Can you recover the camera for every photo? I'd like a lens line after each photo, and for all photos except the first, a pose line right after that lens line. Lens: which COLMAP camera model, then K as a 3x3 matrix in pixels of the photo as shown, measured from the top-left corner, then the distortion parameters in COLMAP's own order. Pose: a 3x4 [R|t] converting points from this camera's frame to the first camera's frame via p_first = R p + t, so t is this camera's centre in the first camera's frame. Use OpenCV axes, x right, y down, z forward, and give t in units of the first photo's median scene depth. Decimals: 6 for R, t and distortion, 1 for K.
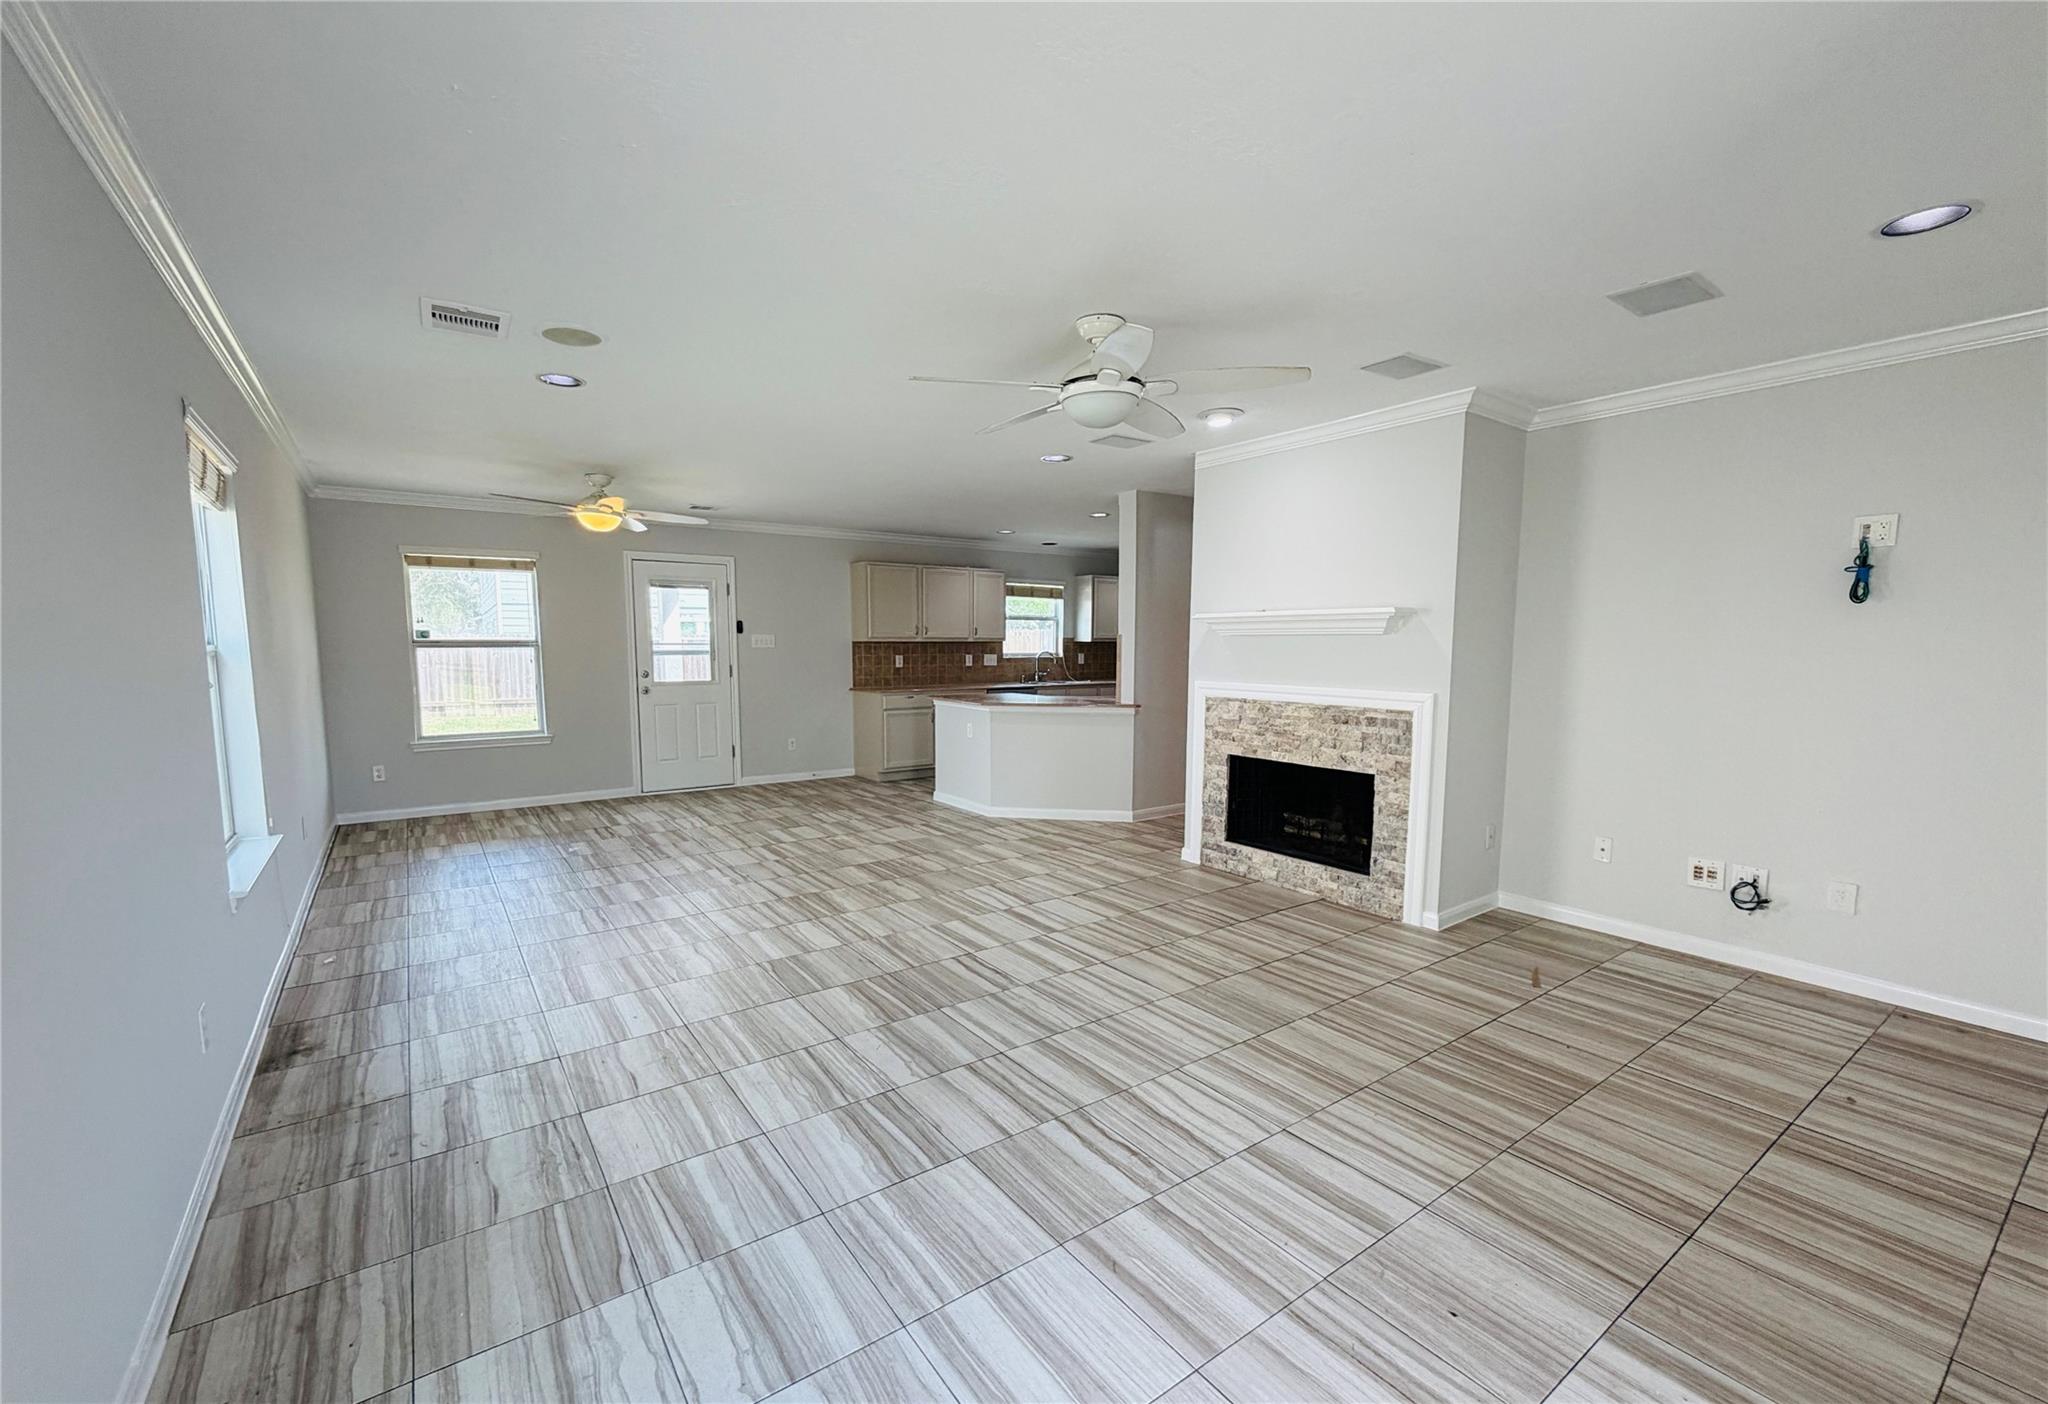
lens RADIAL K [[856.6, 0, 1024.8], [0, 856.6, 719.2], [0, 0, 1]] dist [0.003273, 0.000325]
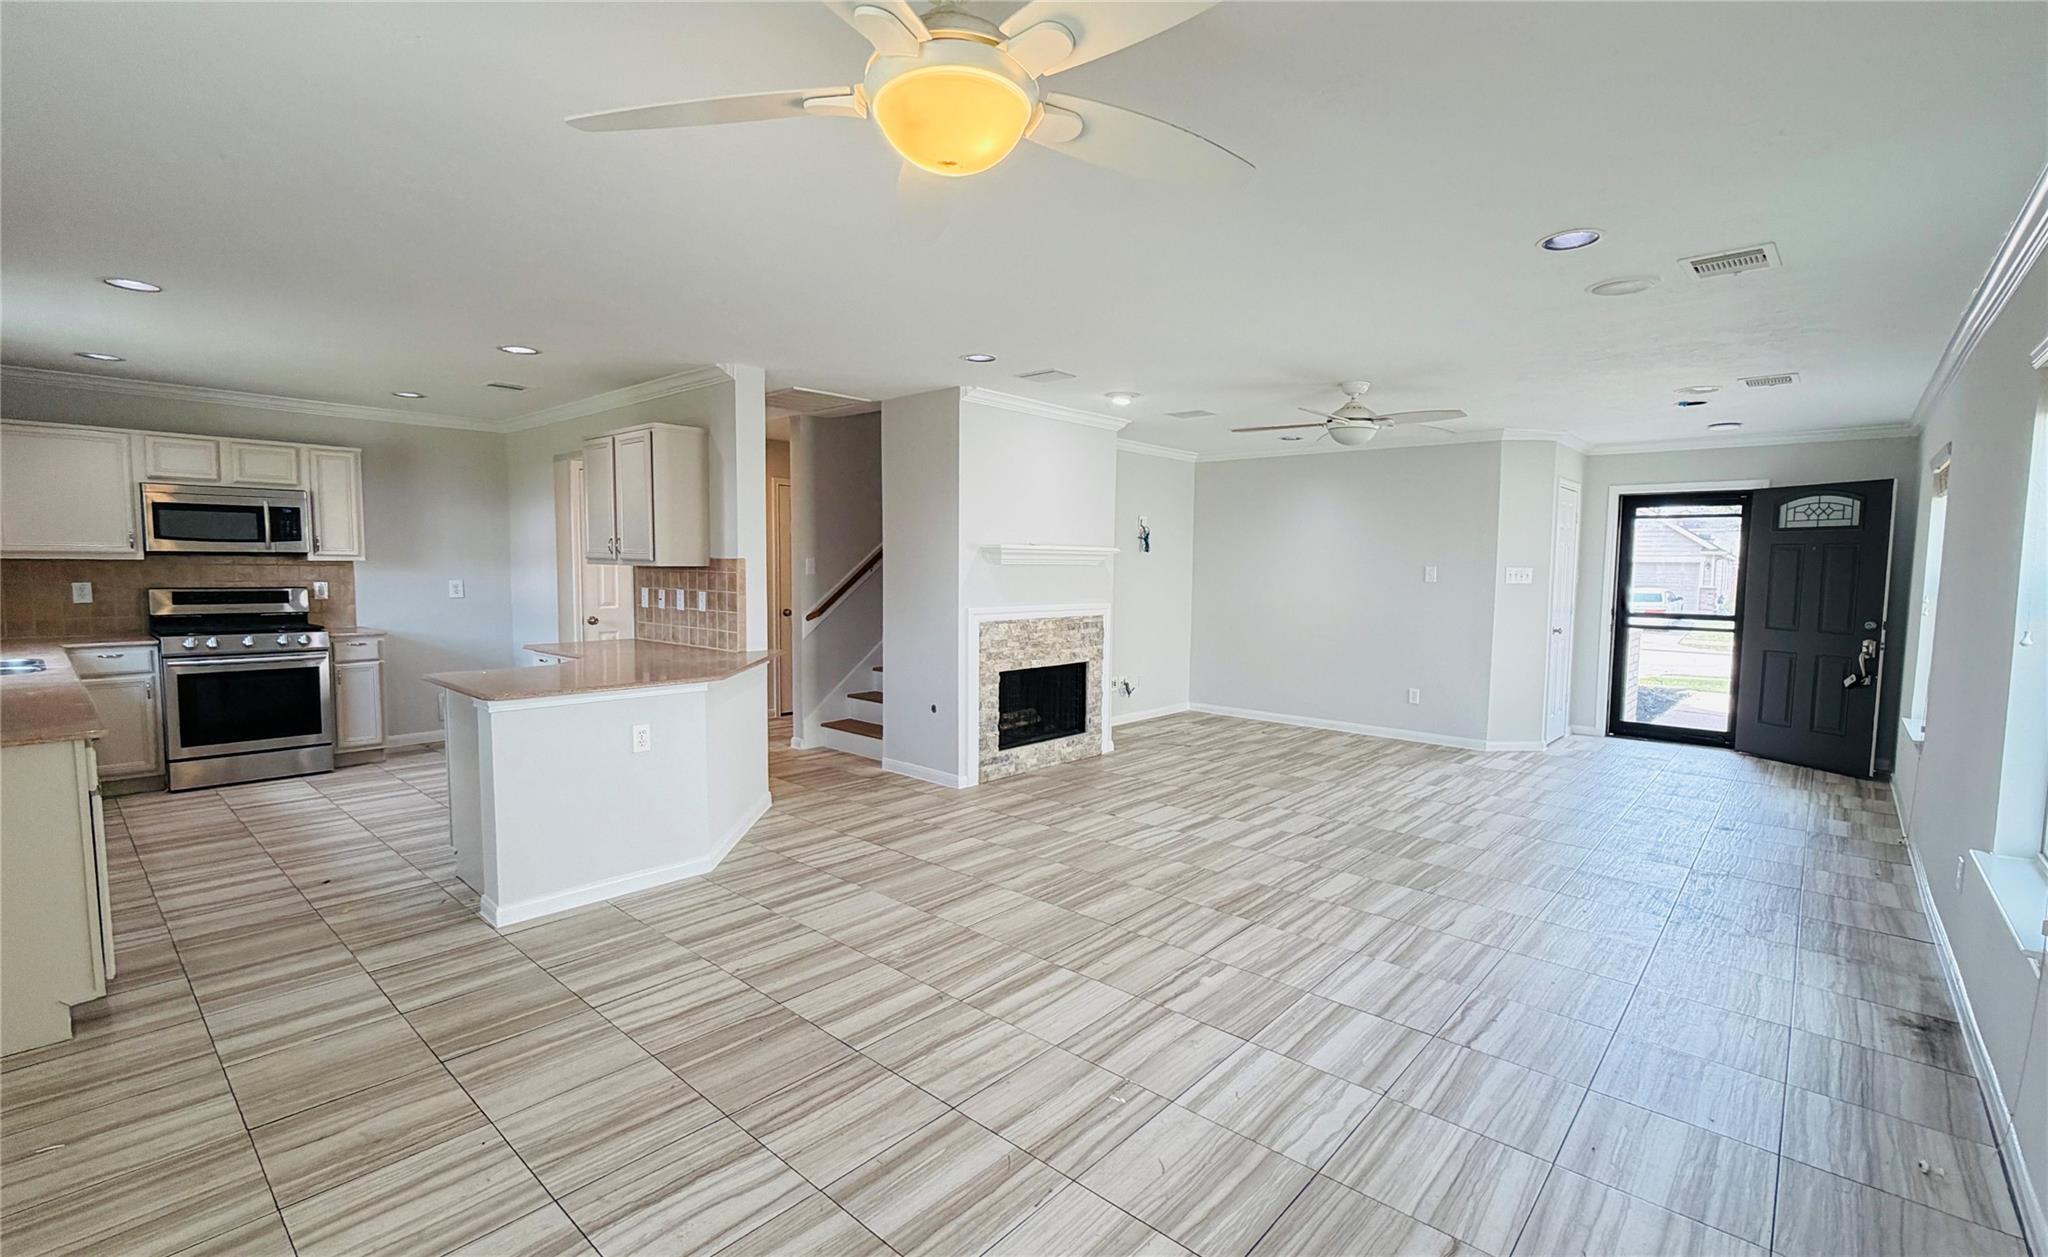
lens RADIAL K [[894.4, 0, 1026.4], [0, 894.4, 628.8], [0, 0, 1]] dist [-0.000574, -0.000118]
pose [[-0.214087, -0.076698, 0.973799, -0.974150], [0.074900, 0.992689, 0.094652, -0.132499], [-0.973939, 0.093202, -0.206777, 1.321929]]
